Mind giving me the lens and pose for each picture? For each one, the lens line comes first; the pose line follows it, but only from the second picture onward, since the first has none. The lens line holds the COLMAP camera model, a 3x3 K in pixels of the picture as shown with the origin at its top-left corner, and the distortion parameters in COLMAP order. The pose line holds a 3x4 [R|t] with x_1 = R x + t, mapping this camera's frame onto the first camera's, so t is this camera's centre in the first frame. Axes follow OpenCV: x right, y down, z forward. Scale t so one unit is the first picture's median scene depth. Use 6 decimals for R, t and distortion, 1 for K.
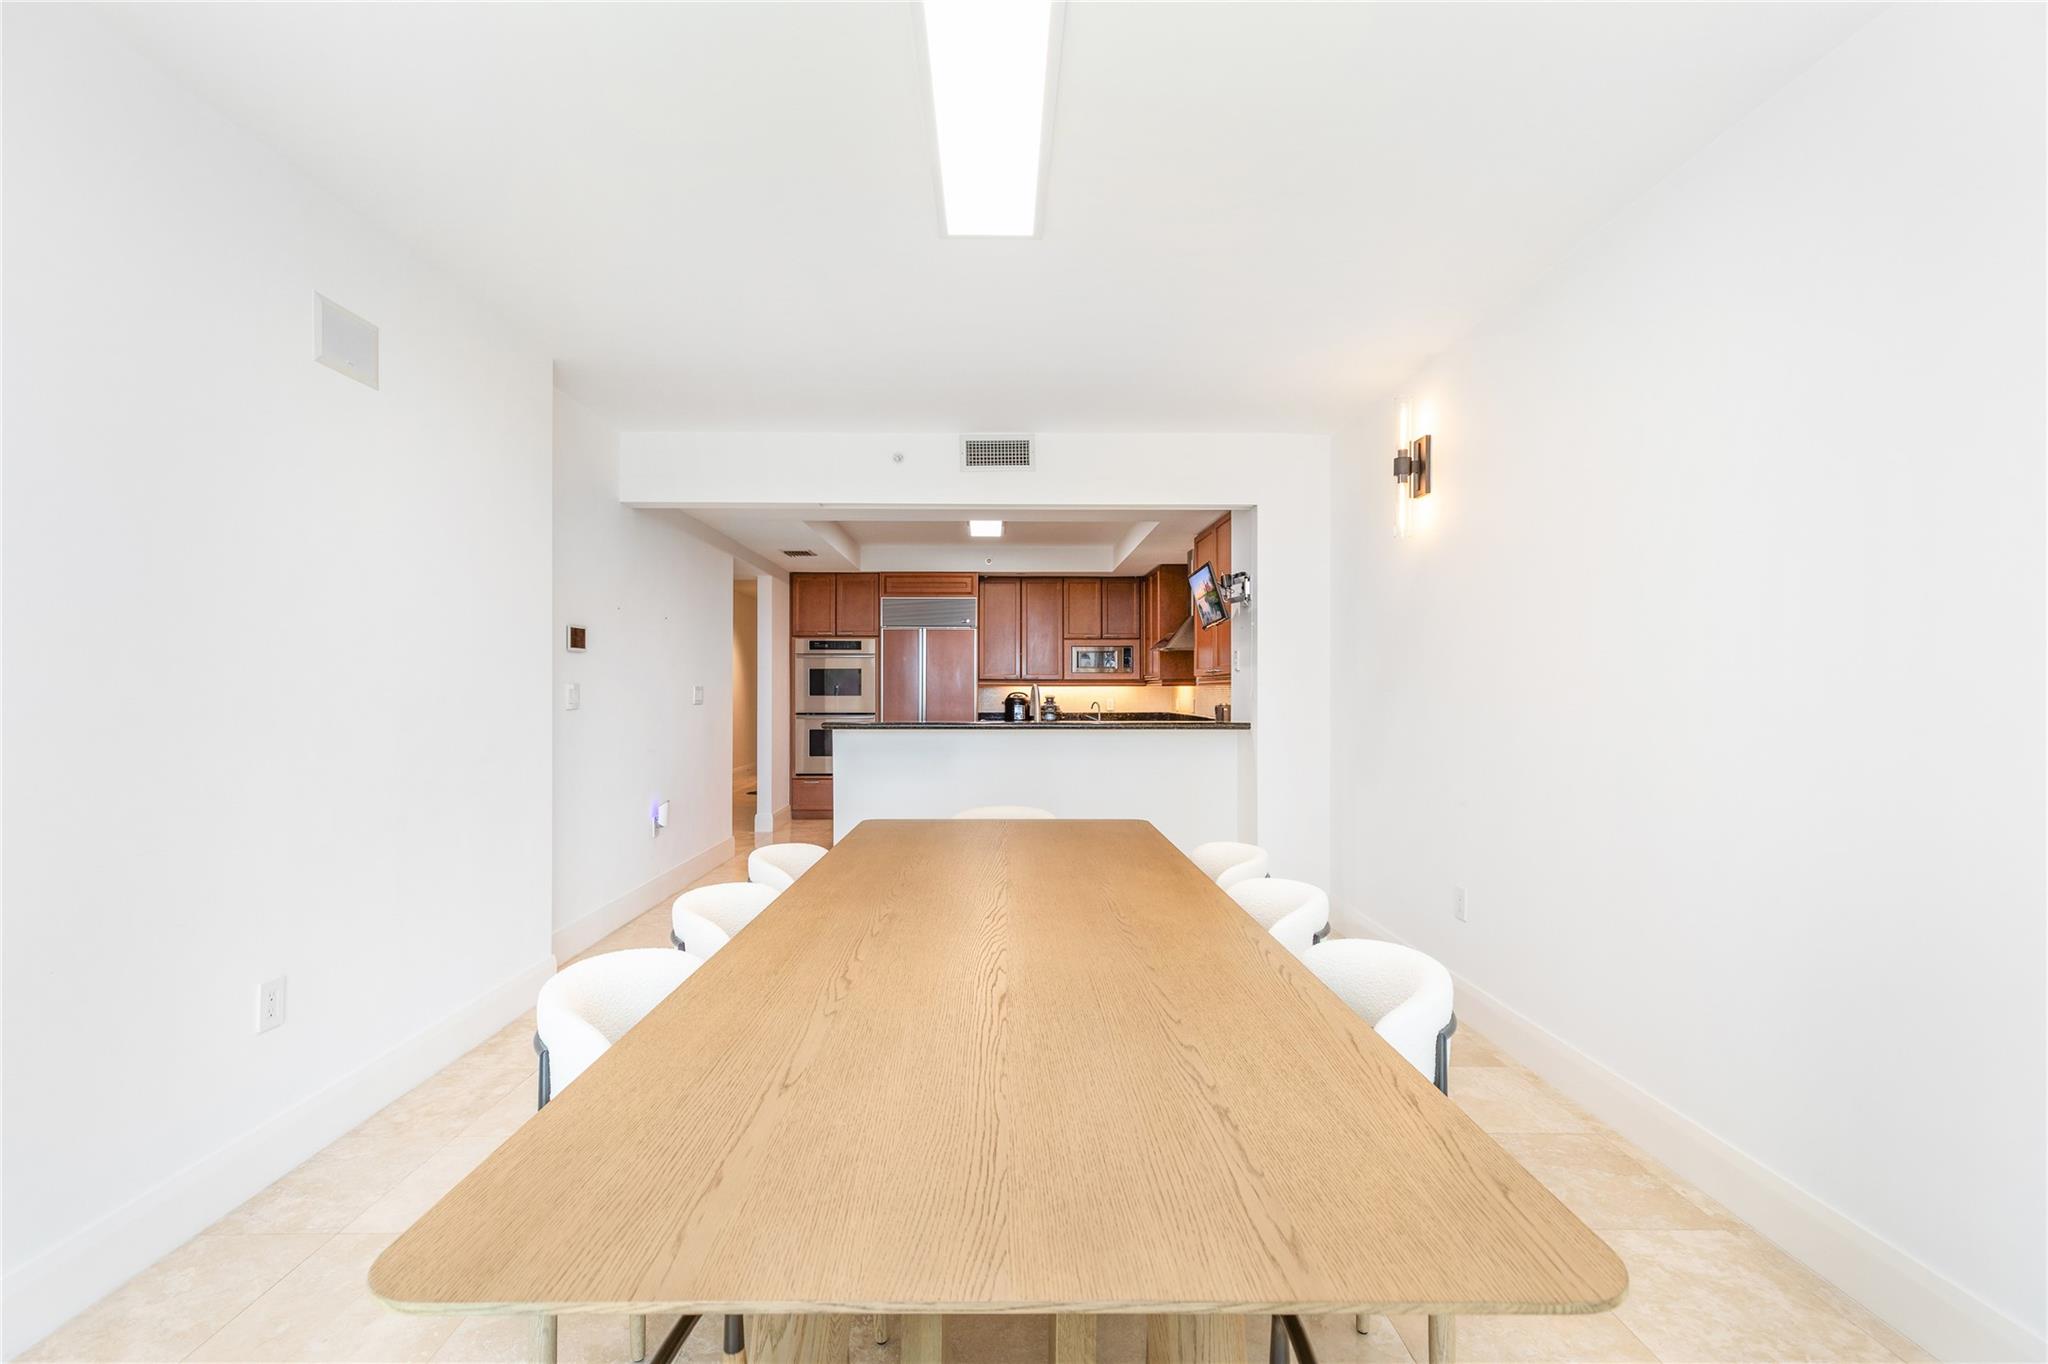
lens RADIAL K [[925.1, 0, 1014.1], [0, 925.1, 688.1], [0, 0, 1]] dist [0.010599, -0.001453]
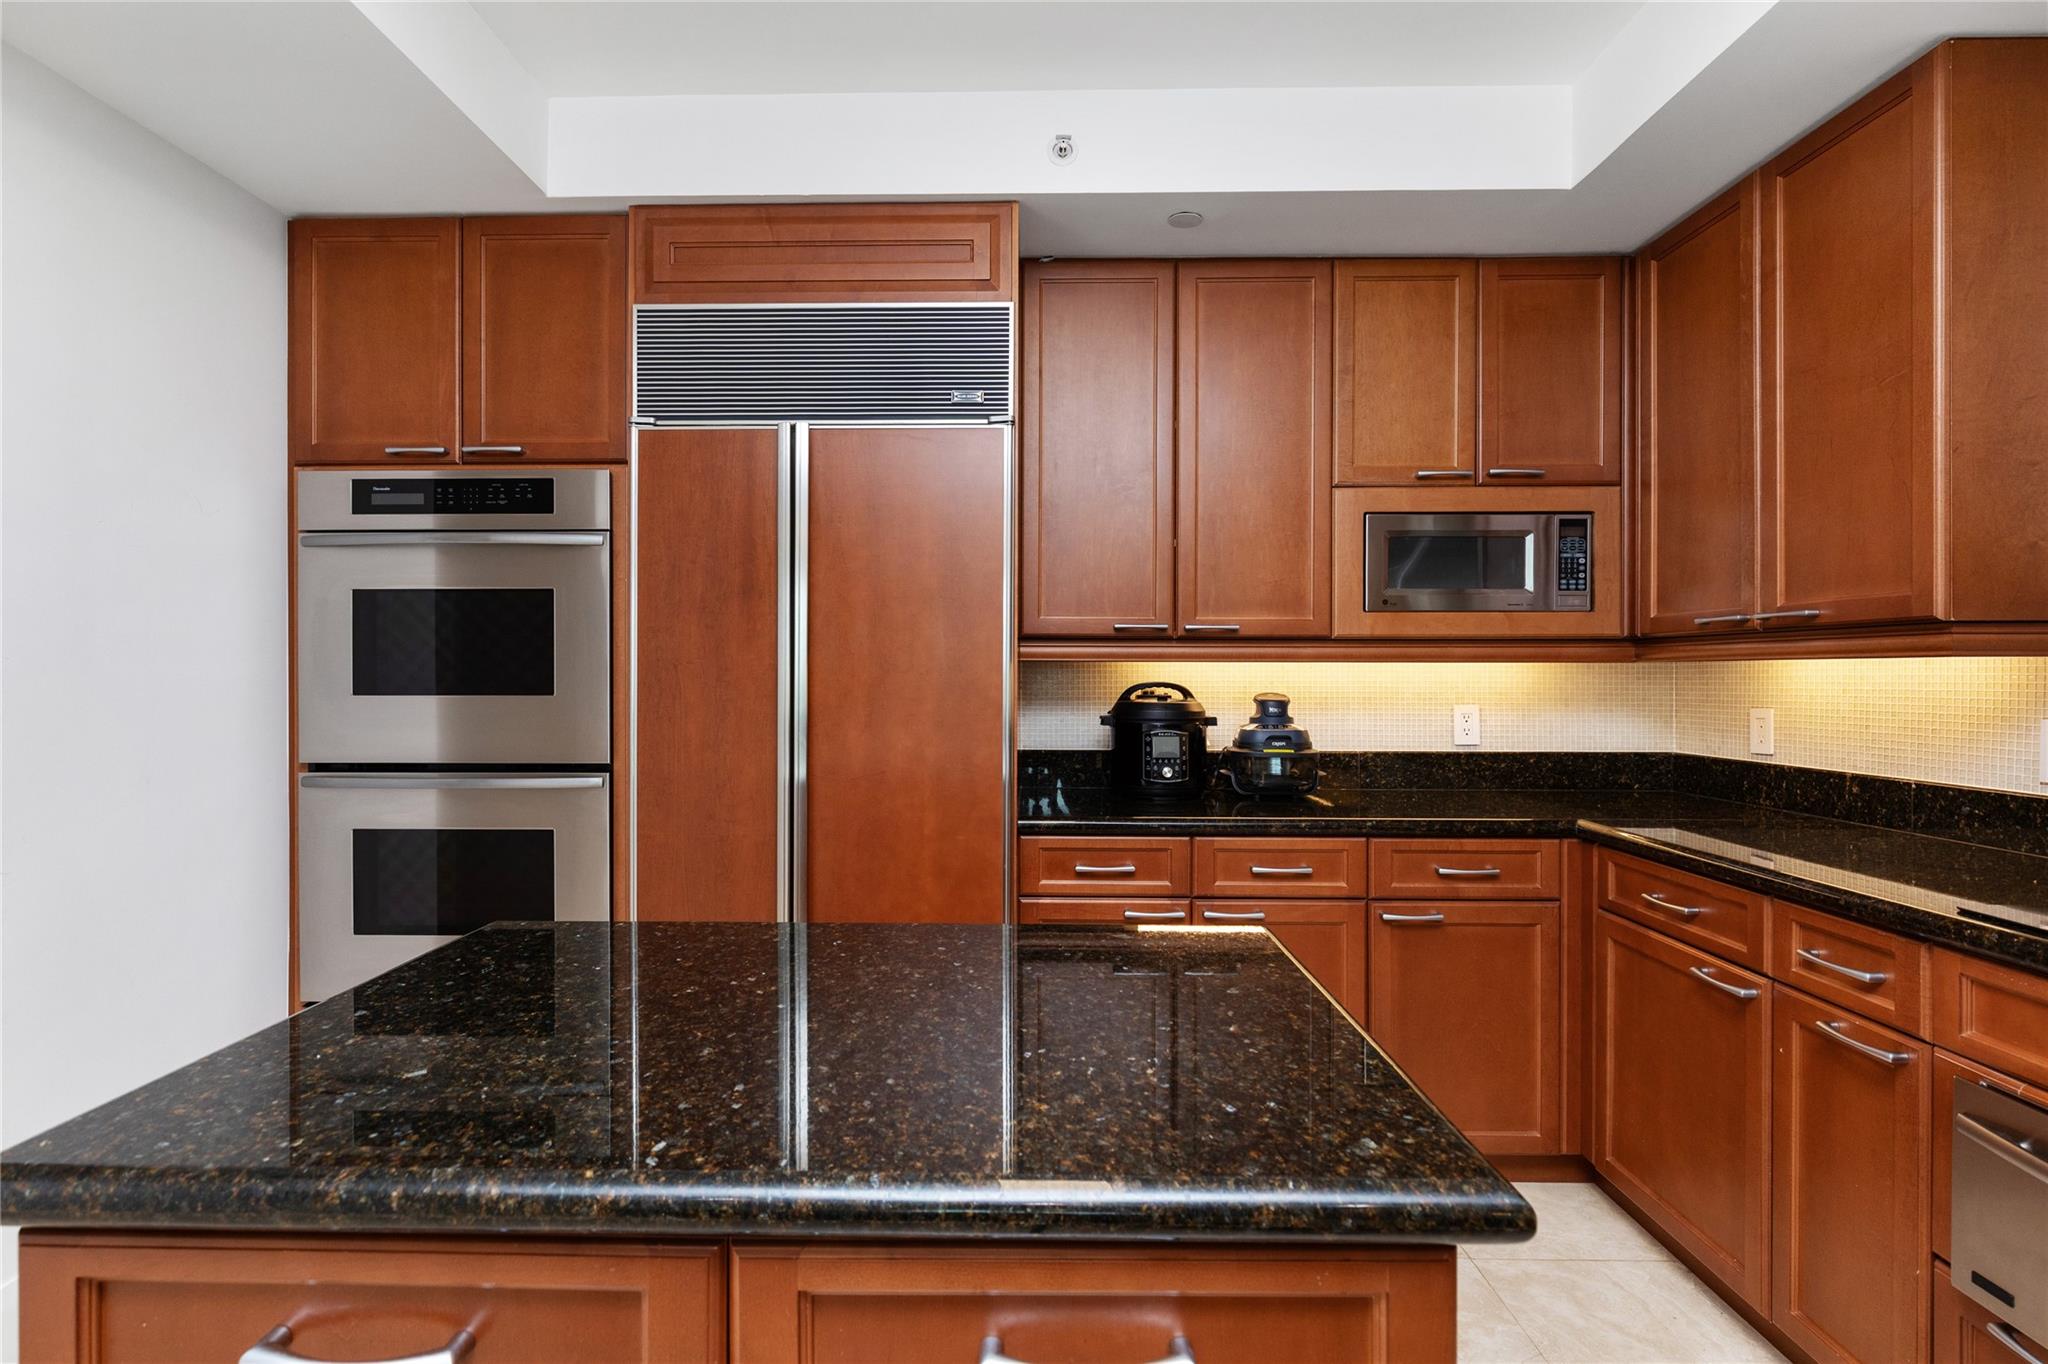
lens RADIAL K [[968.4, 0, 1015.5], [0, 968.4, 673.1], [0, 0, 1]] dist [-0.001304, -0.000666]
pose [[0.999496, 0.000892, -0.031730, -0.030483], [-0.000700, 0.999981, 0.006076, 0.000309], [0.031735, -0.006051, 0.999478, 0.715809]]
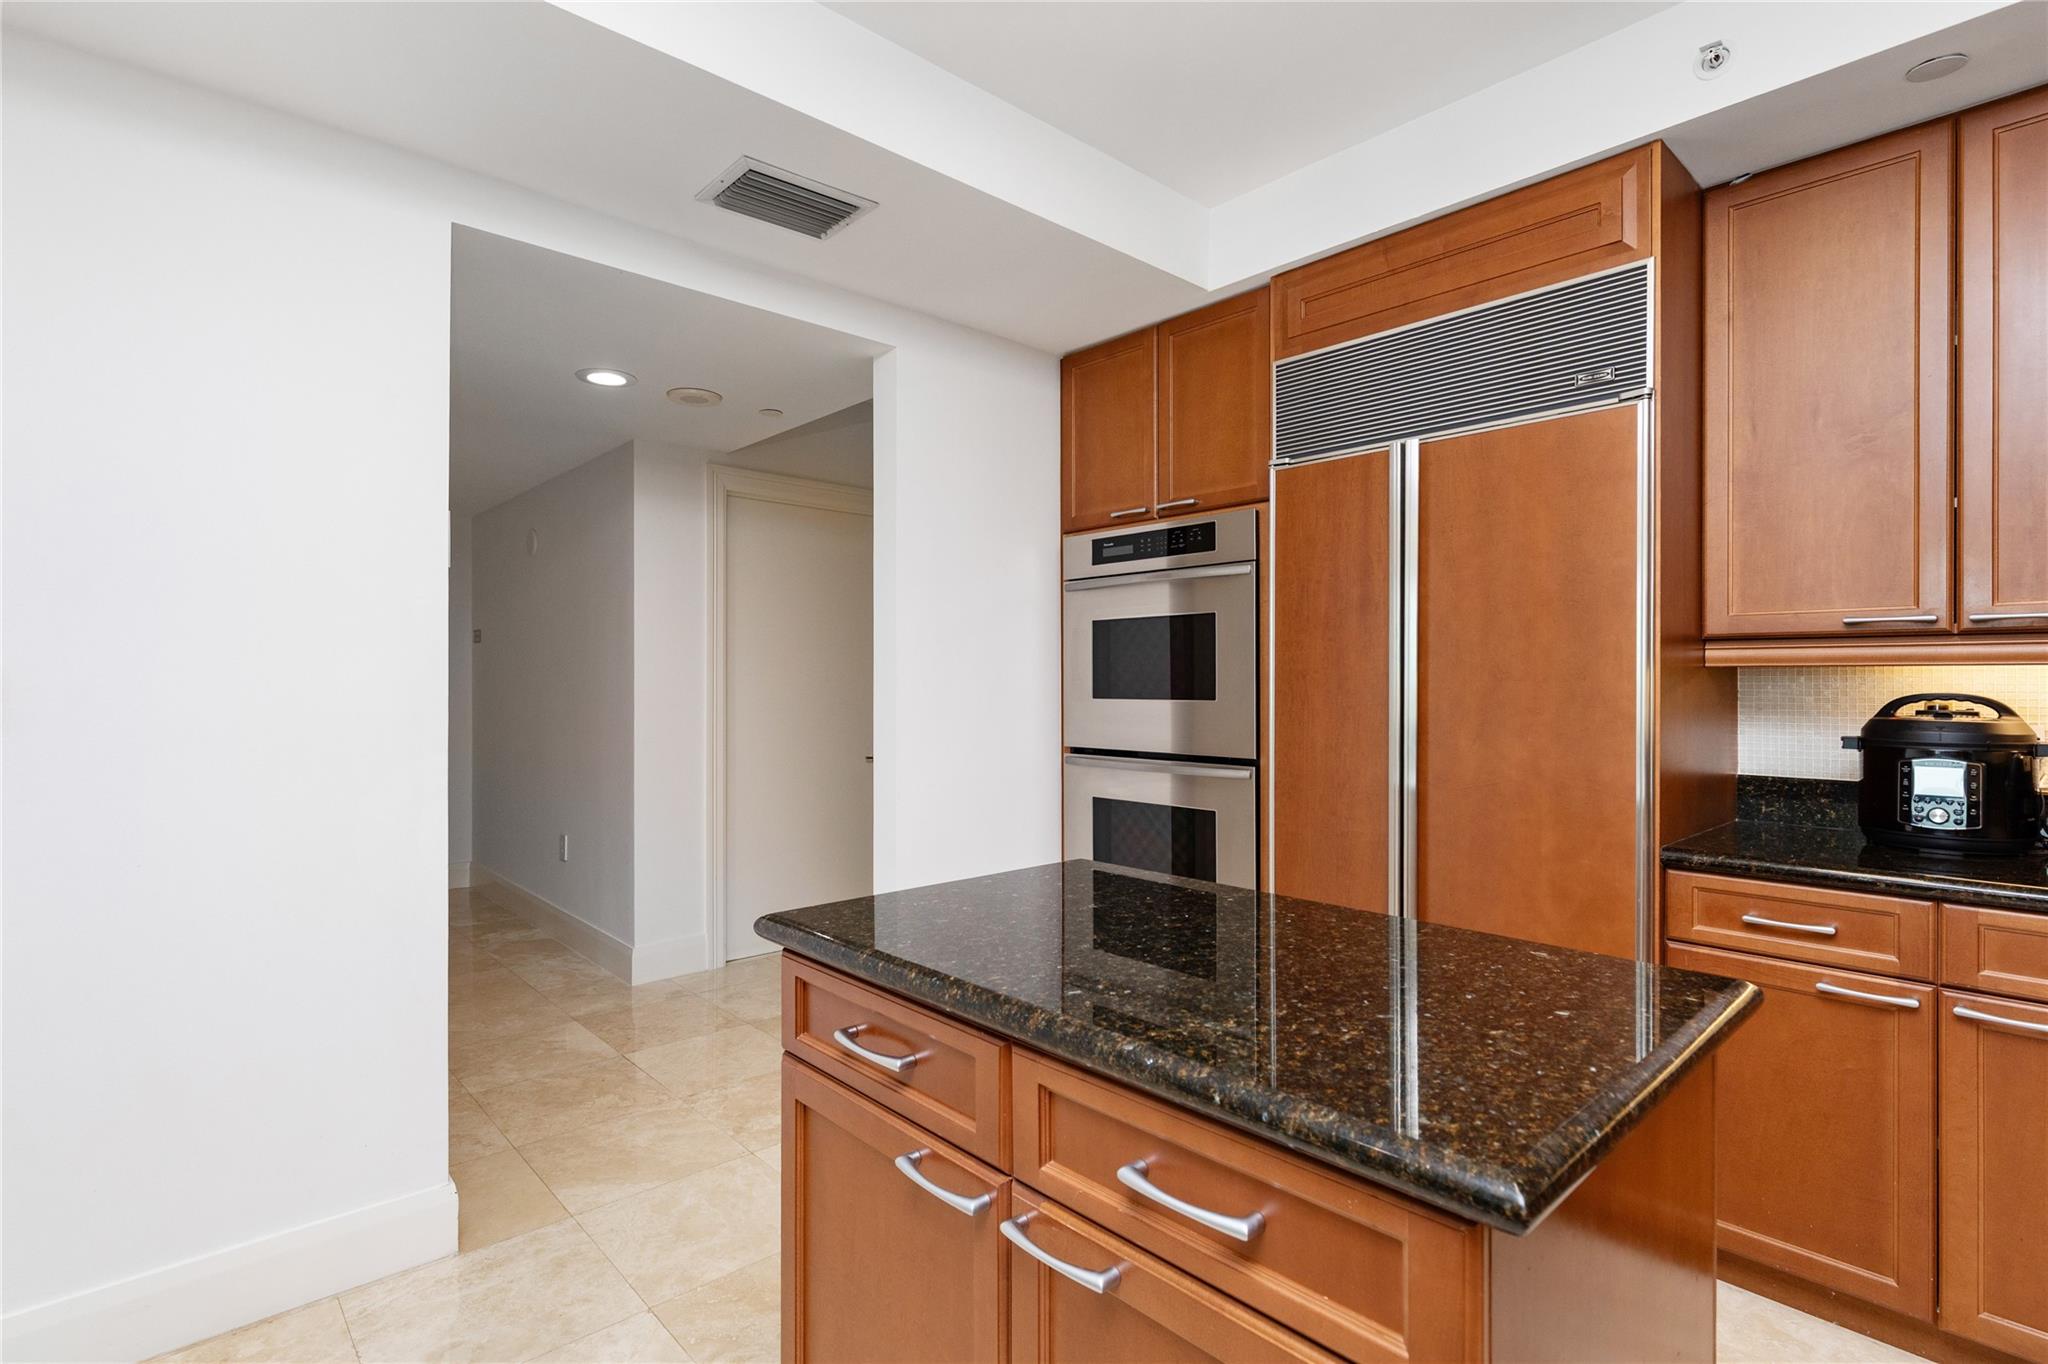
lens RADIAL K [[983.3, 0, 1016.4], [0, 983.3, 682.3], [0, 0, 1]] dist [-0.000506, -0.000609]
pose [[0.663733, -0.000261, -0.747970, 0.032239], [0.005051, 0.999979, 0.004134, 0.000403], [0.747953, -0.006522, 0.663720, 0.710959]]
